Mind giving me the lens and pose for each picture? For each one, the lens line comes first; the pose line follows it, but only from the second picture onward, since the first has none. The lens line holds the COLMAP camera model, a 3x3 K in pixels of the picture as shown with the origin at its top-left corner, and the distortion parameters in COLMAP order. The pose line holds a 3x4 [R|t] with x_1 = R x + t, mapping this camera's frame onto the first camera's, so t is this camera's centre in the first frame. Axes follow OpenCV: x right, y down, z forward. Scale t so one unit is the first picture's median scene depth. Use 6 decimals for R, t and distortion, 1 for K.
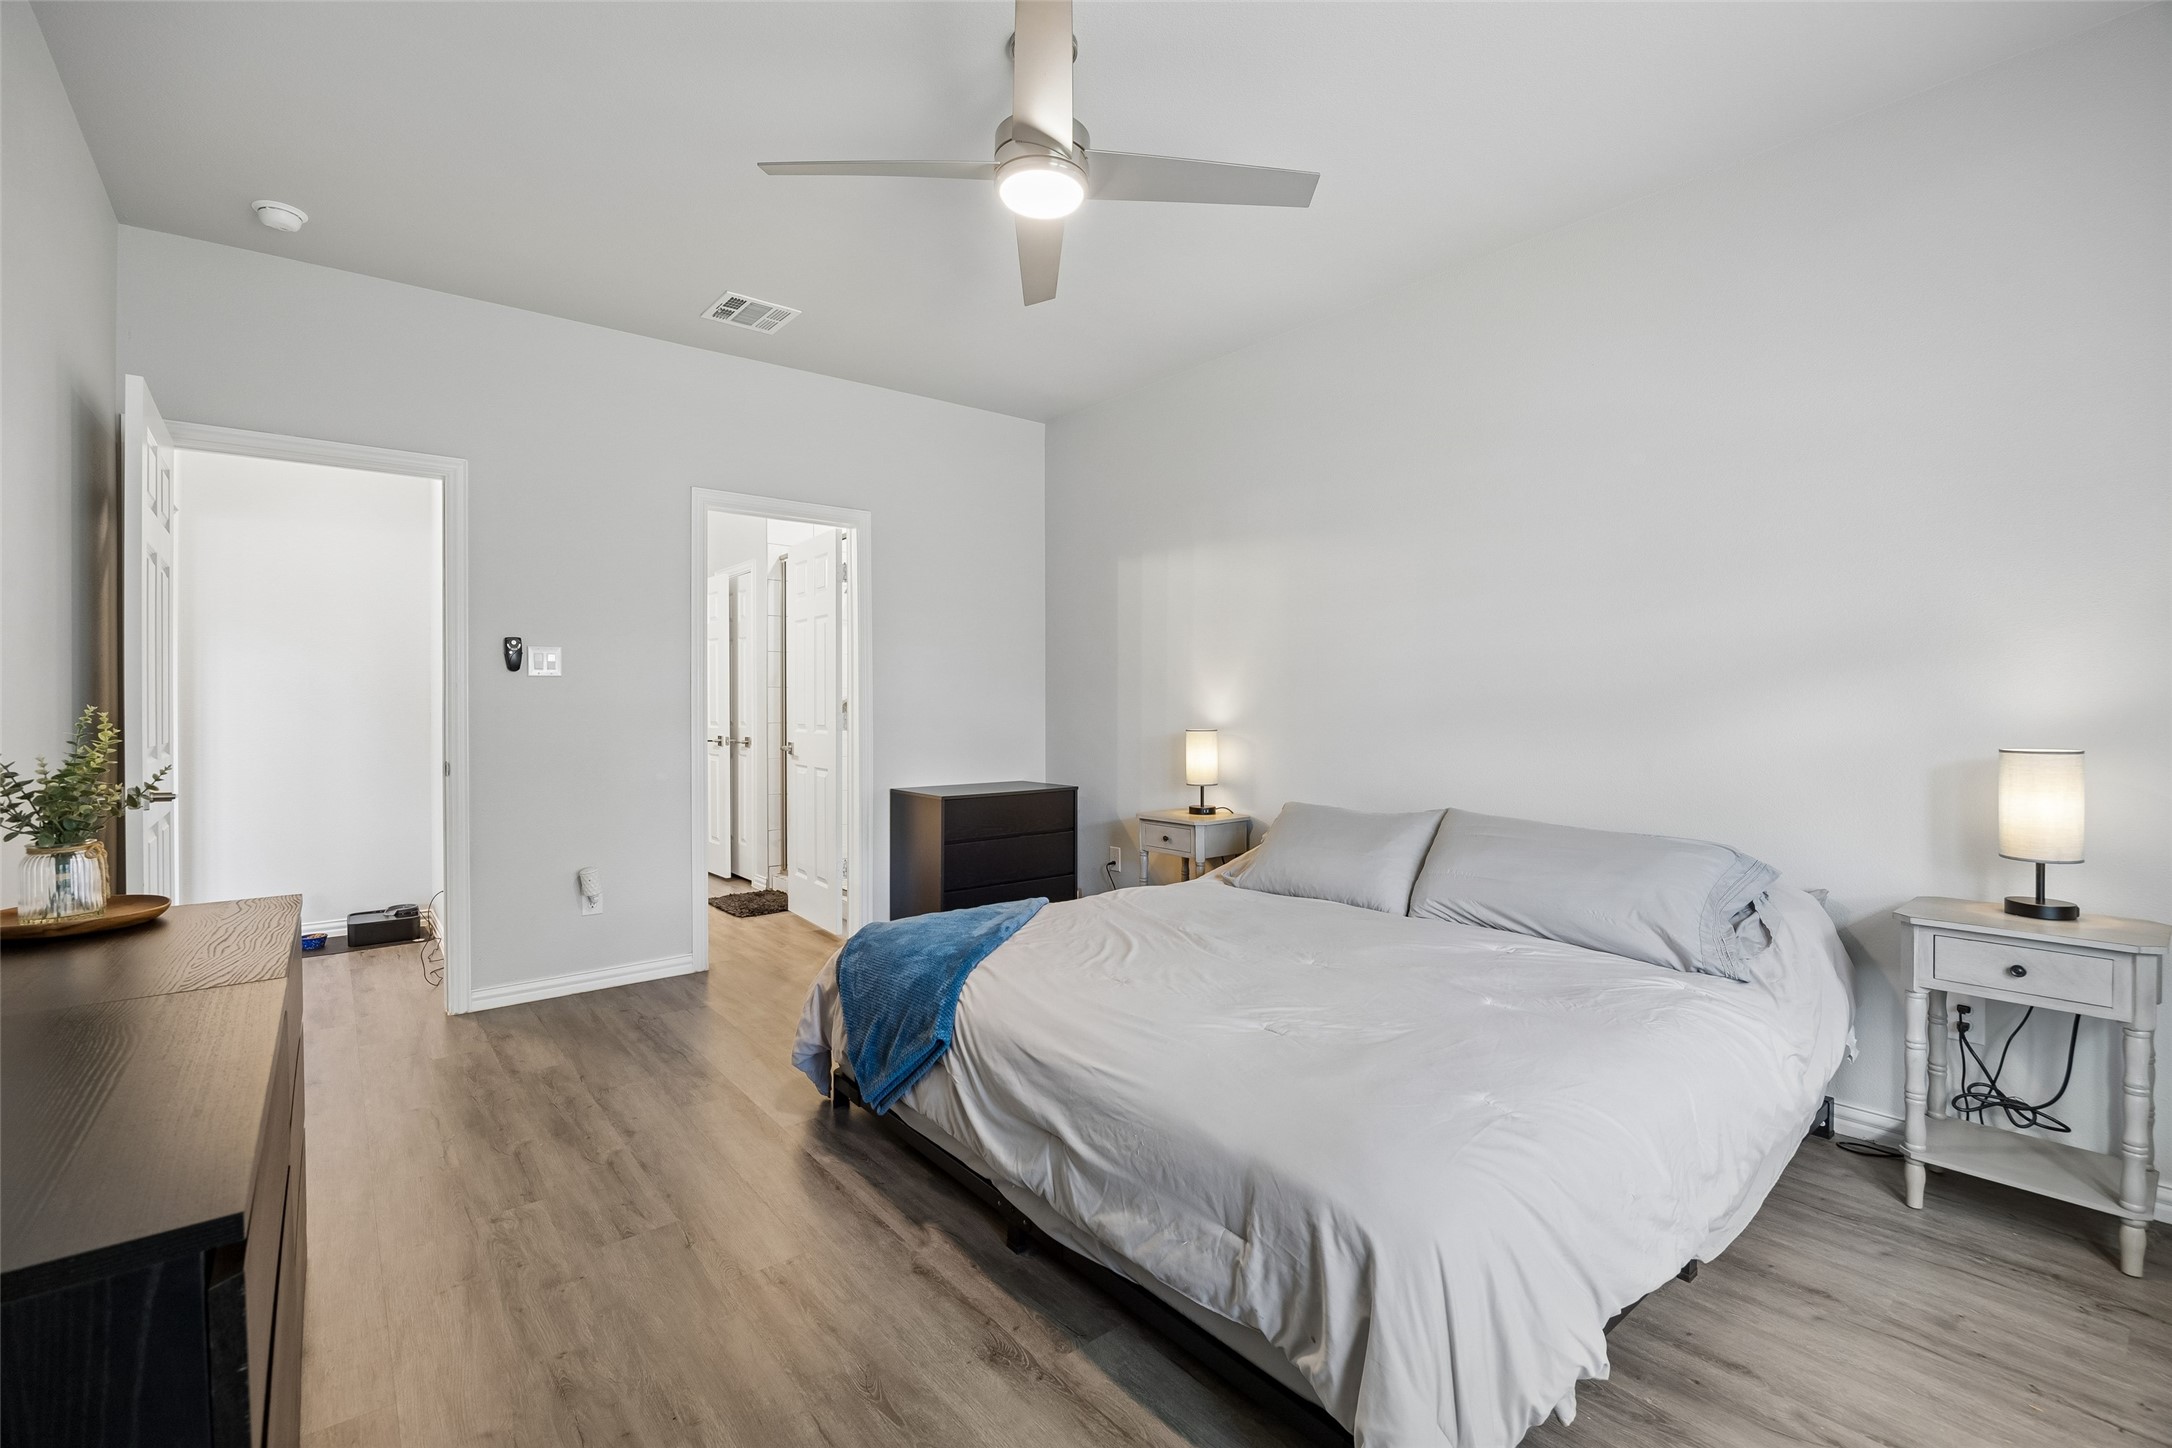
lens RADIAL K [[948.8, 0, 1076.2], [0, 948.8, 708.3], [0, 0, 1]] dist [-0.015224, 0.000891]
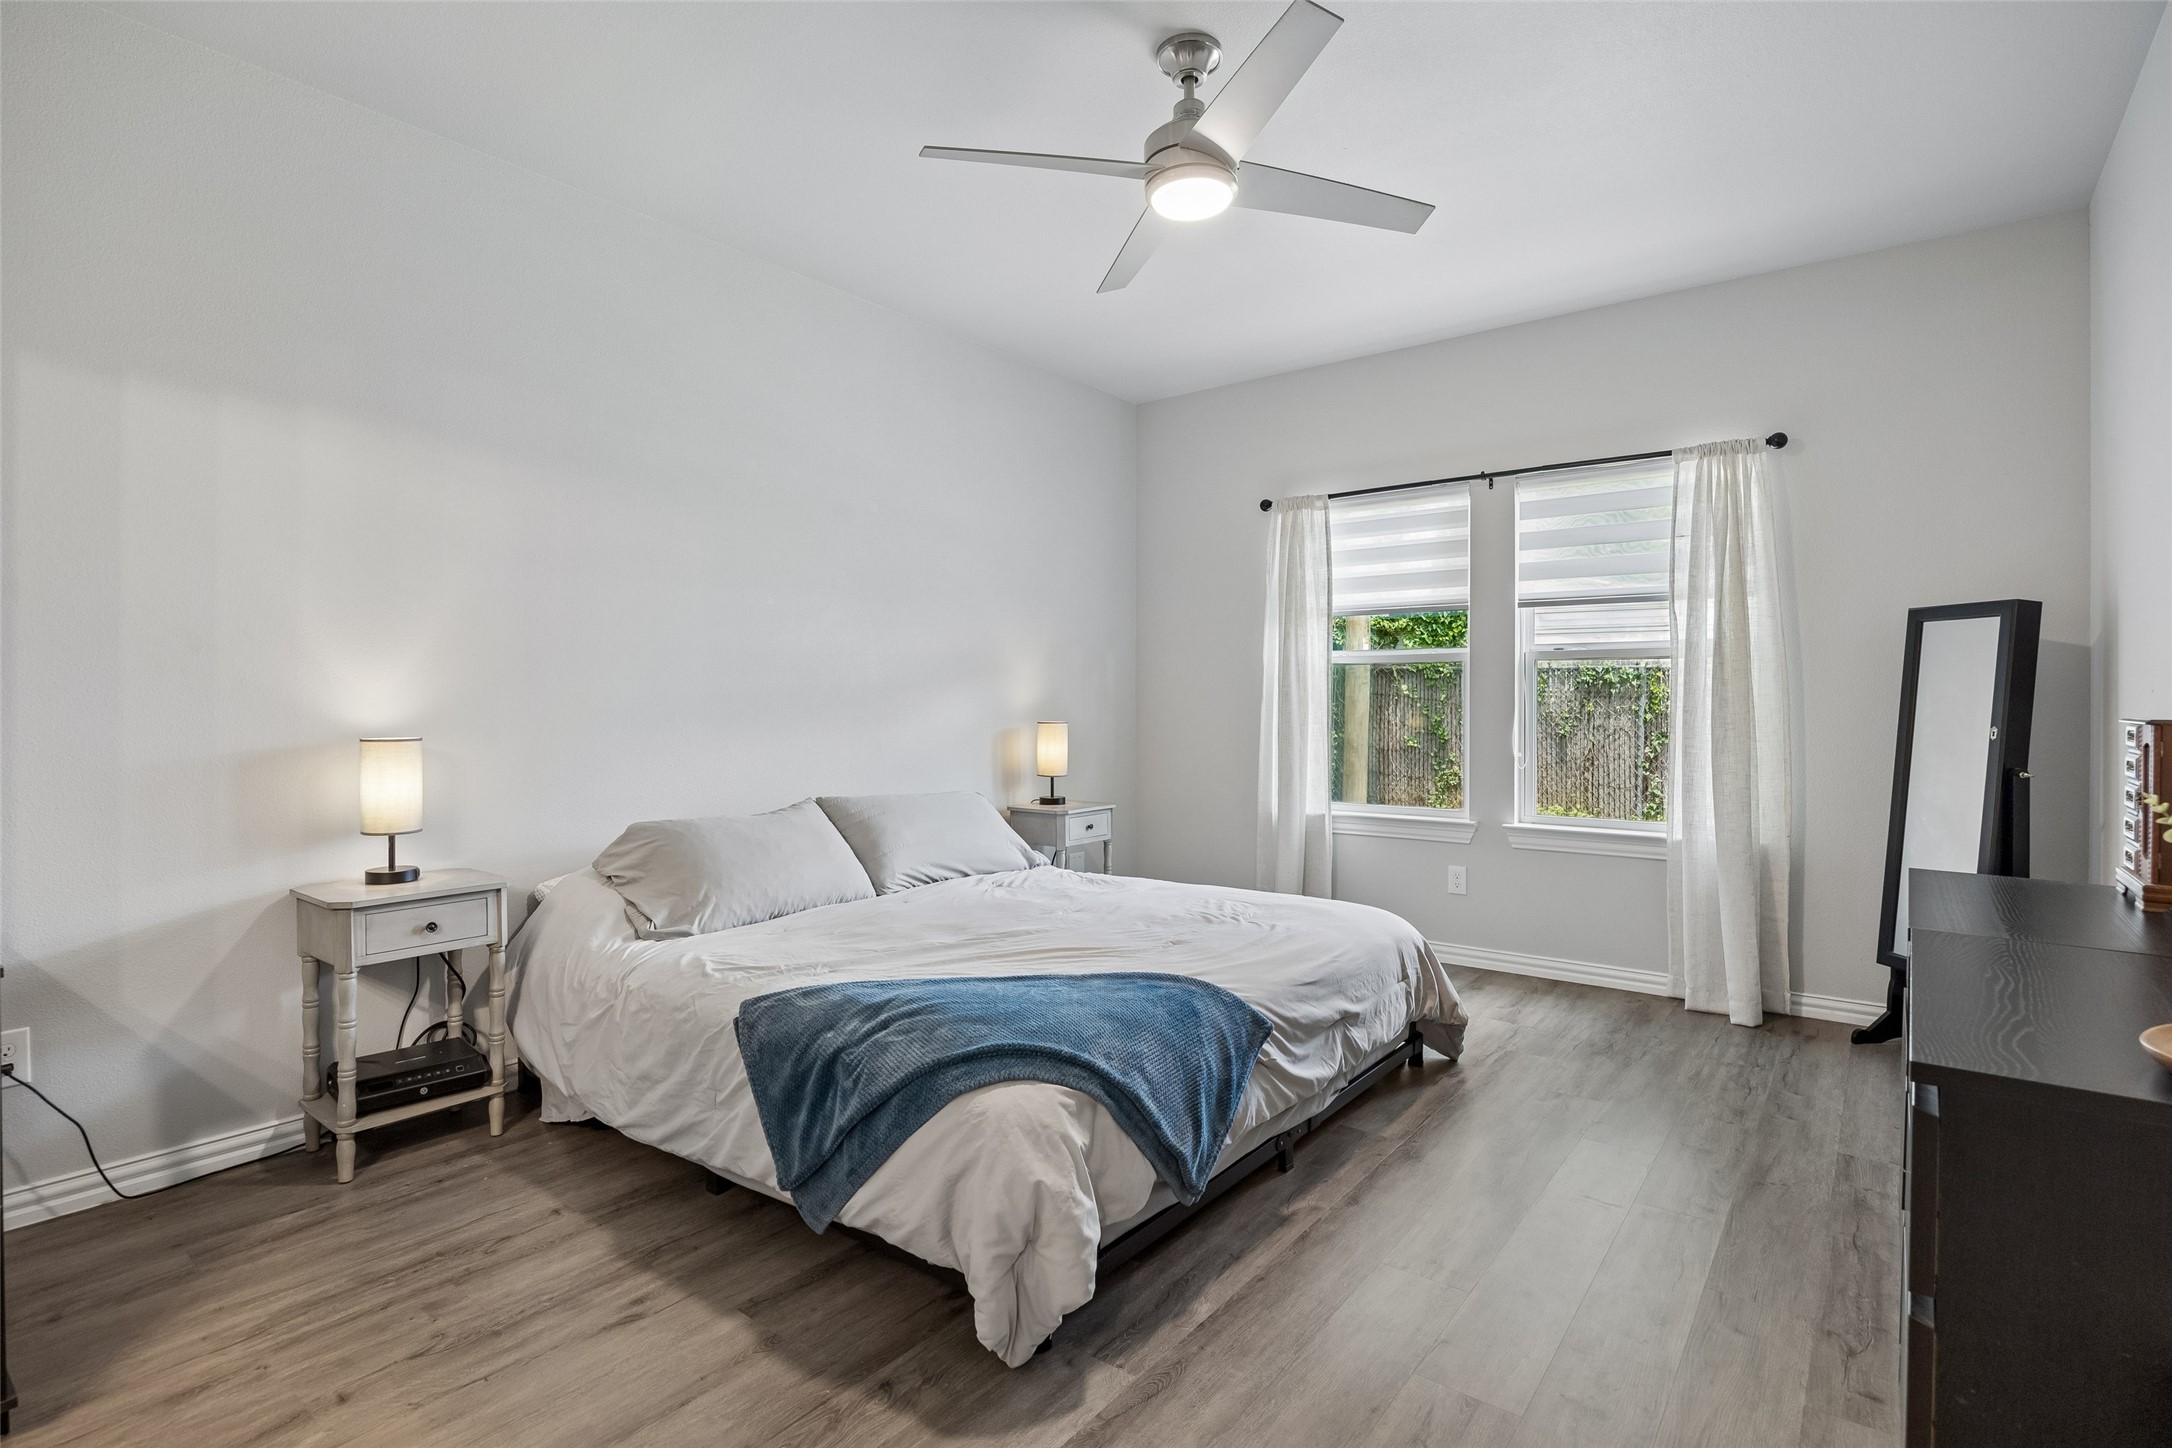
lens RADIAL K [[1013.7, 0, 1074.6], [0, 1013.7, 719.7], [0, 0, 1]] dist [0.001296, 0.000279]
pose [[-0.217245, -0.021754, 0.975875, -1.024968], [0.000461, 0.999749, 0.022389, -0.007471], [-0.976117, 0.005314, -0.217181, 1.282544]]
